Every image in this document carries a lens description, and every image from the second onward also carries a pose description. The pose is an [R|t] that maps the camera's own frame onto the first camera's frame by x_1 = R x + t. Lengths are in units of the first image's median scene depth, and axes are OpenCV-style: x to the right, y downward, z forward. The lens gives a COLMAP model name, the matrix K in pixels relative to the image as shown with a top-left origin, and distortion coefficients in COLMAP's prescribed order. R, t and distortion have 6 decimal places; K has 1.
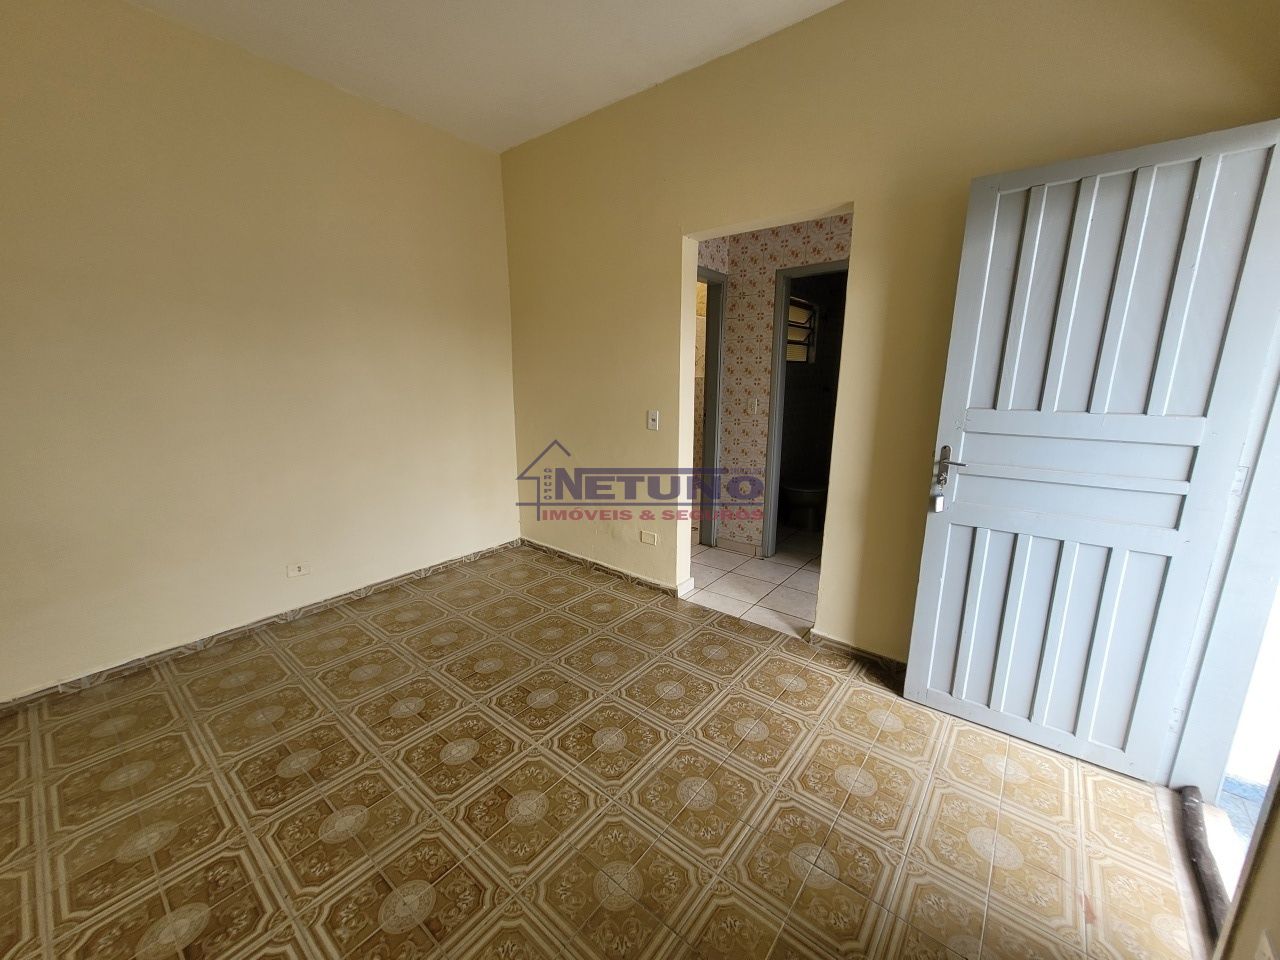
lens RADIAL K [[502.0, 0, 643.8], [0, 502.0, 483.6], [0, 0, 1]] dist [0.000984, 0.000070]
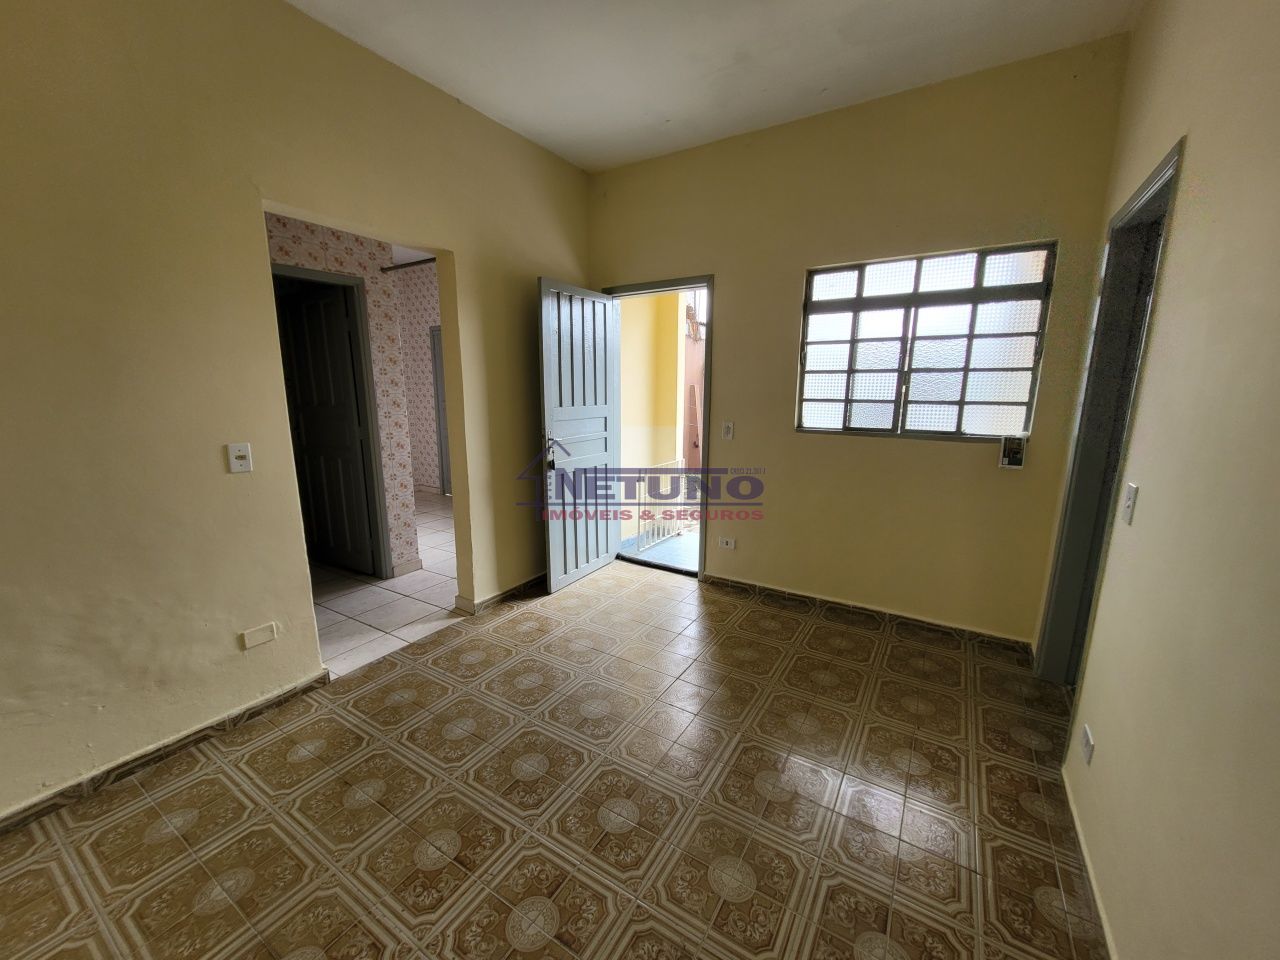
lens RADIAL K [[502.0, 0, 638.1], [0, 502.0, 478.4], [0, 0, 1]] dist [0.000984, 0.000070]
pose [[-0.115319, -0.185973, 0.975764, -0.680255], [0.206860, 0.956285, 0.206707, -0.127999], [-0.971550, 0.225684, -0.071808, 0.542557]]
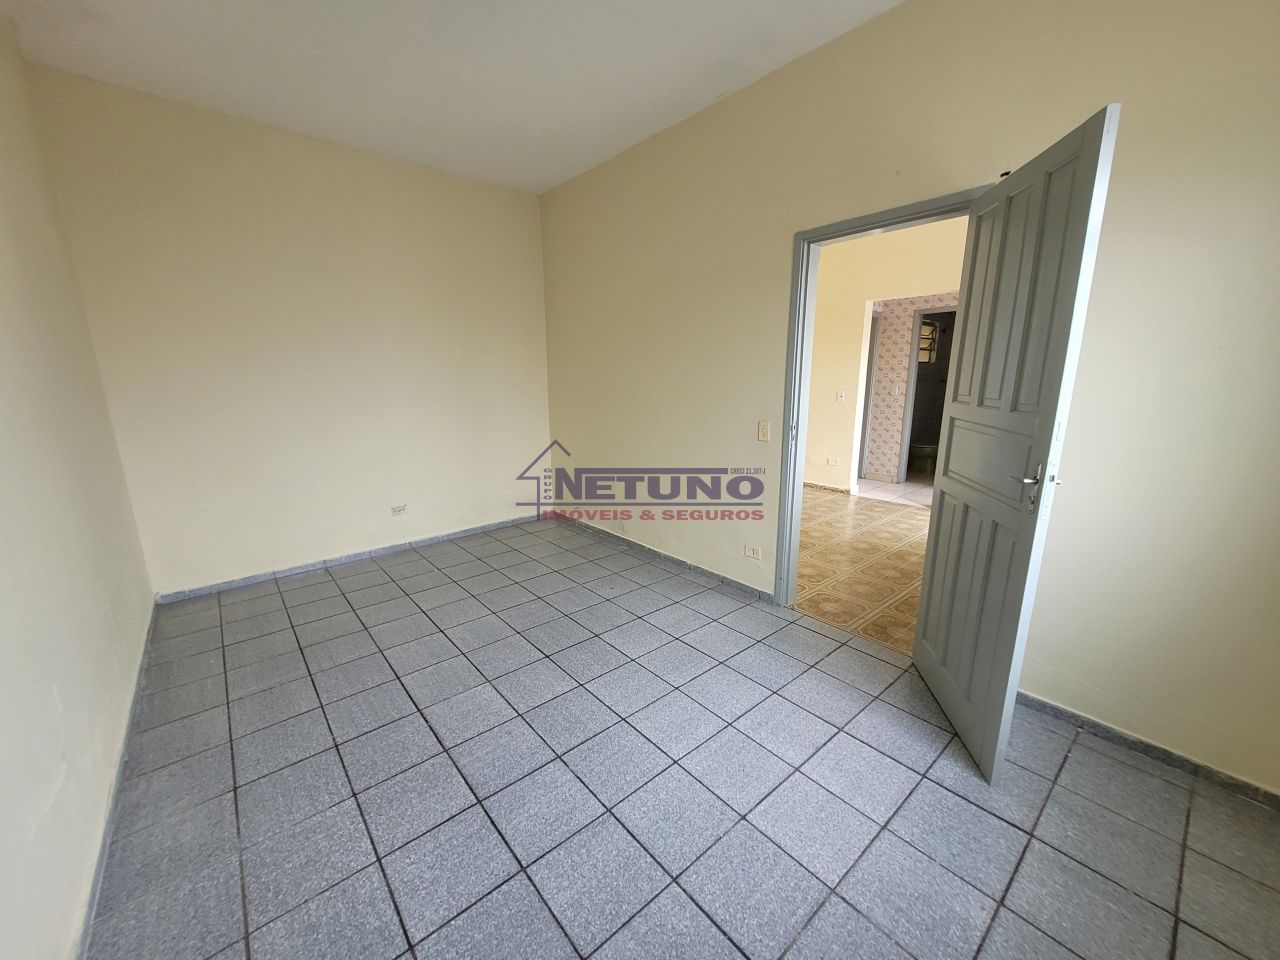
lens RADIAL K [[502.0, 0, 628.1], [0, 502.0, 487.7], [0, 0, 1]] dist [0.000984, 0.000070]
pose [[0.979460, 0.029196, -0.199512, -0.366020], [-0.027888, 0.999567, 0.009363, 0.213133], [0.199699, -0.003607, 0.979851, -0.964732]]
